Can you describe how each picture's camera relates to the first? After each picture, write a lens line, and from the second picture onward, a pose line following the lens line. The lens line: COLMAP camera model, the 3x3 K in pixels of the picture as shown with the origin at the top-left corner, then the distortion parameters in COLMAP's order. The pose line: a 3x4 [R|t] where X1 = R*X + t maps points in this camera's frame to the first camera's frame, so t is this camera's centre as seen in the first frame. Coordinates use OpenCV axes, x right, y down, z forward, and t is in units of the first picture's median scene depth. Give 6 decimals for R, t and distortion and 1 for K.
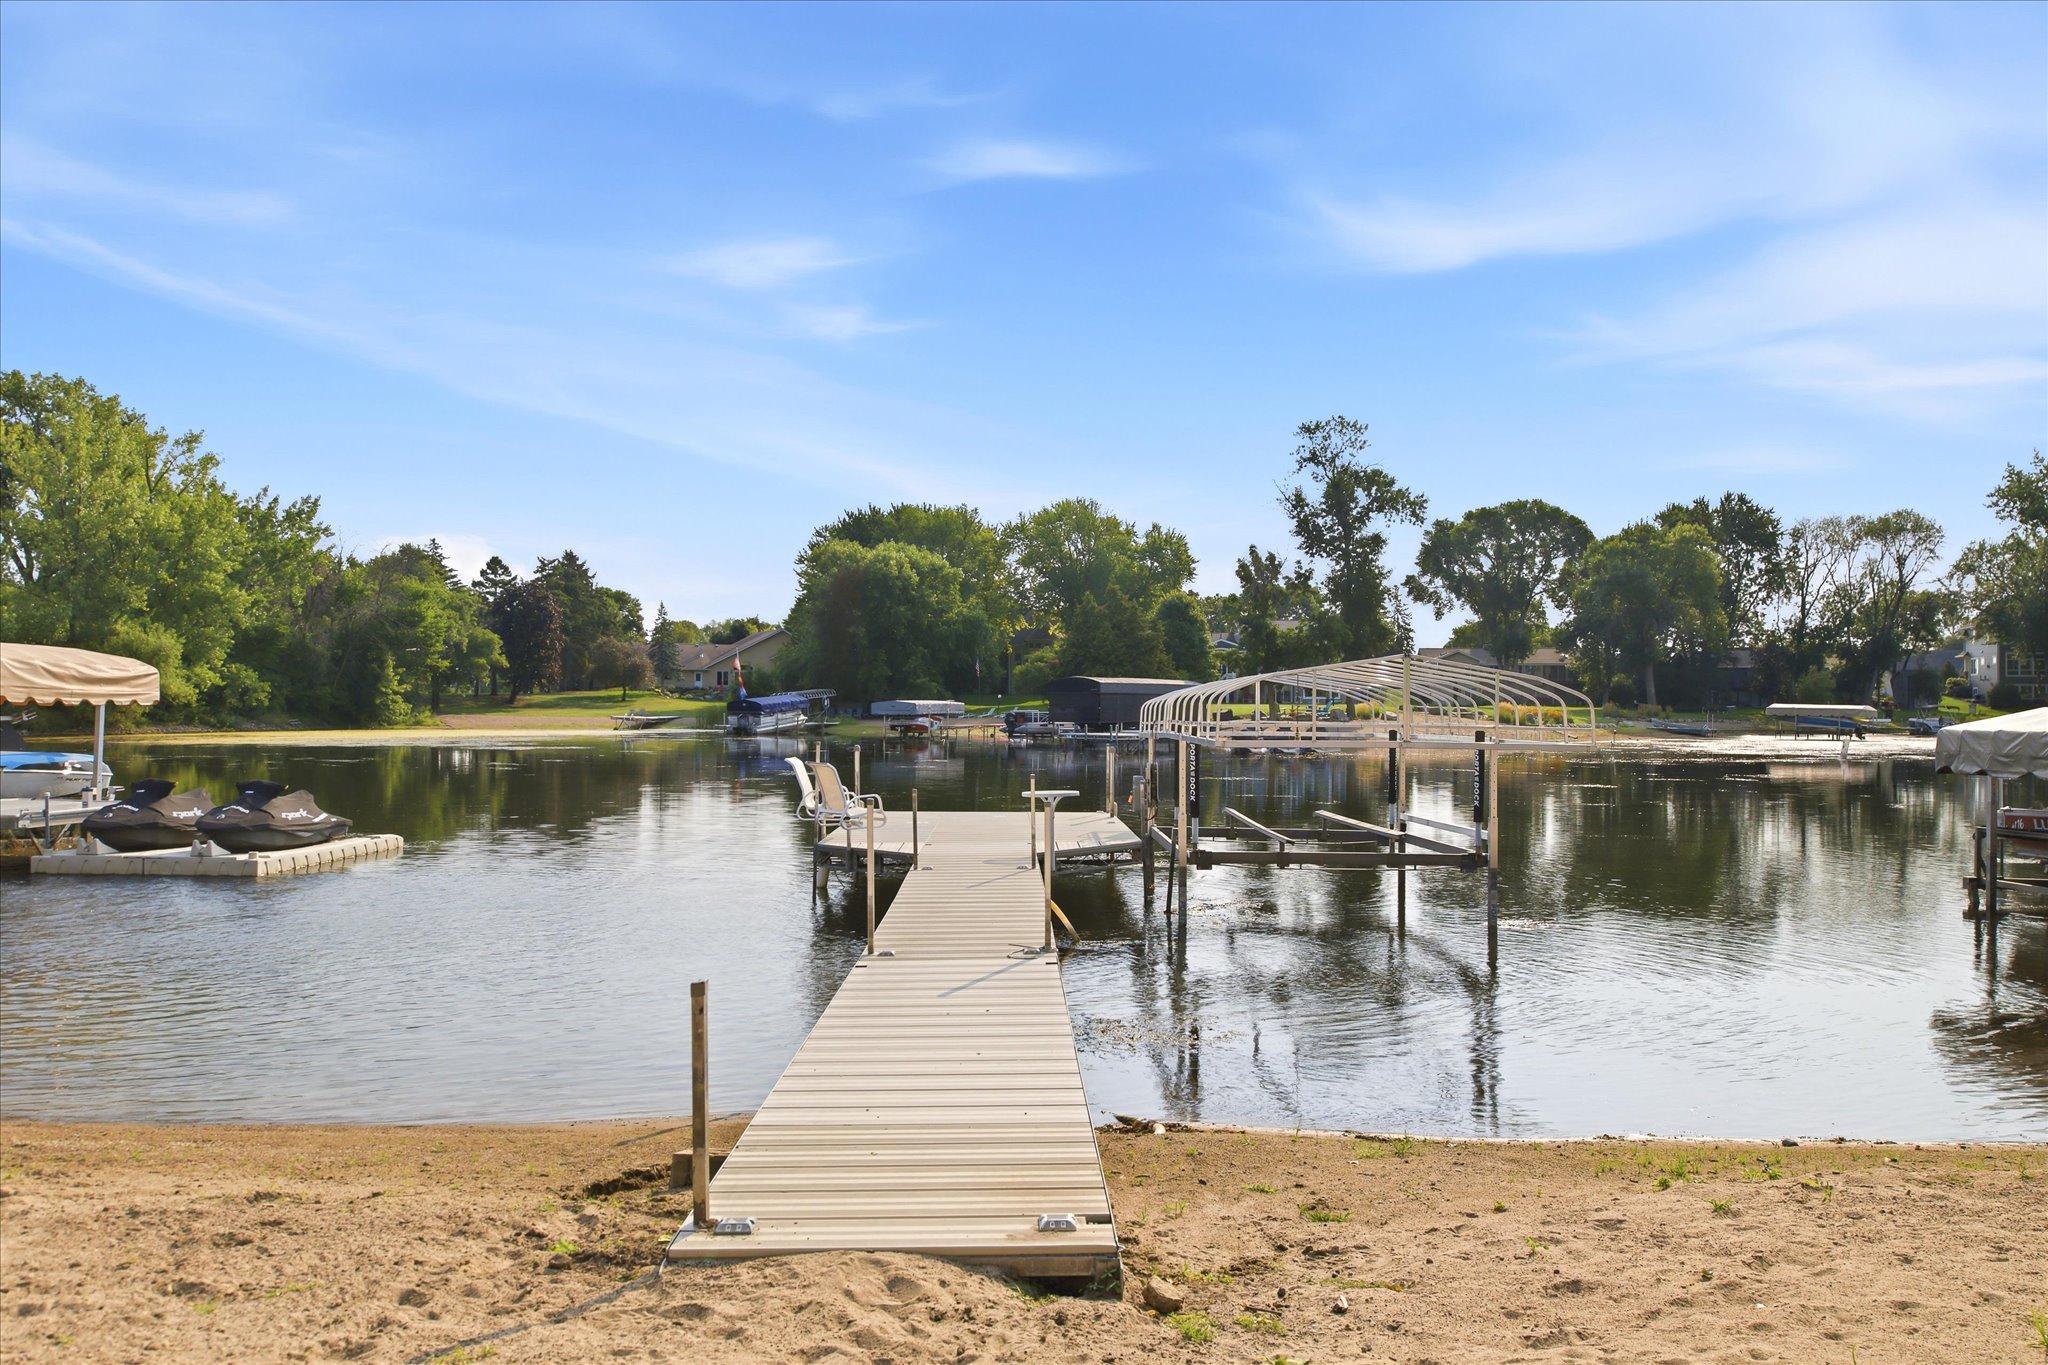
lens RADIAL K [[1397.0, 0, 1062.4], [0, 1397.0, 682.4], [0, 0, 1]] dist [-0.001256, -0.004454]
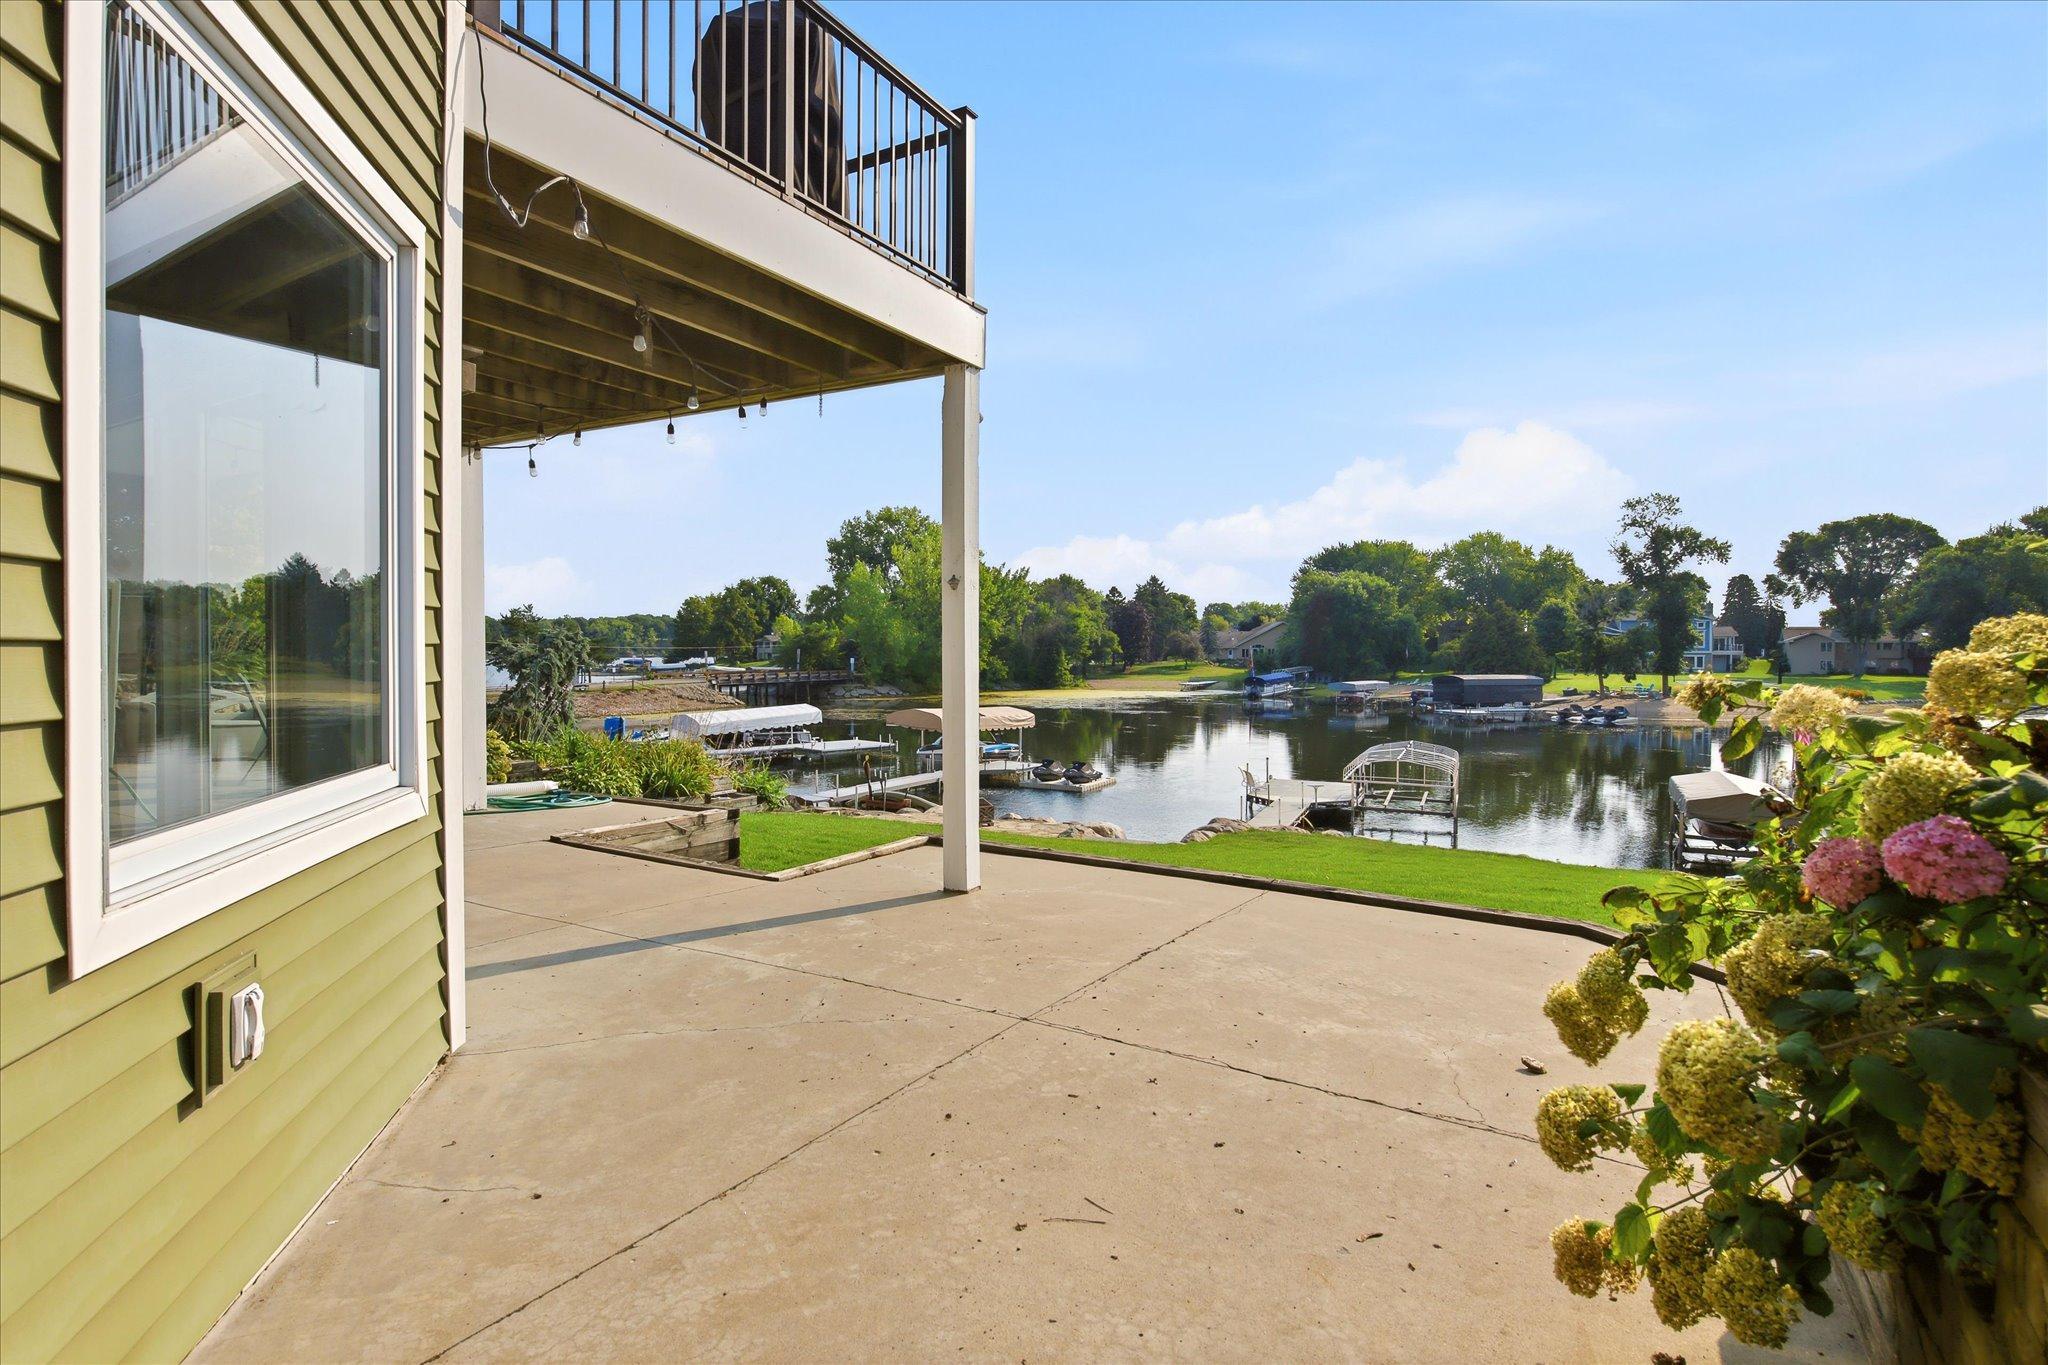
lens RADIAL K [[969.6, 0, 1024.0], [0, 969.6, 682.5], [0, 0, 1]] dist [-0.011688, -0.001477]
pose [[0.892151, 0.011853, -0.451582, 0.043100], [0.009465, 0.998946, 0.044918, -0.028694], [0.451639, -0.044348, 0.891098, -0.140243]]
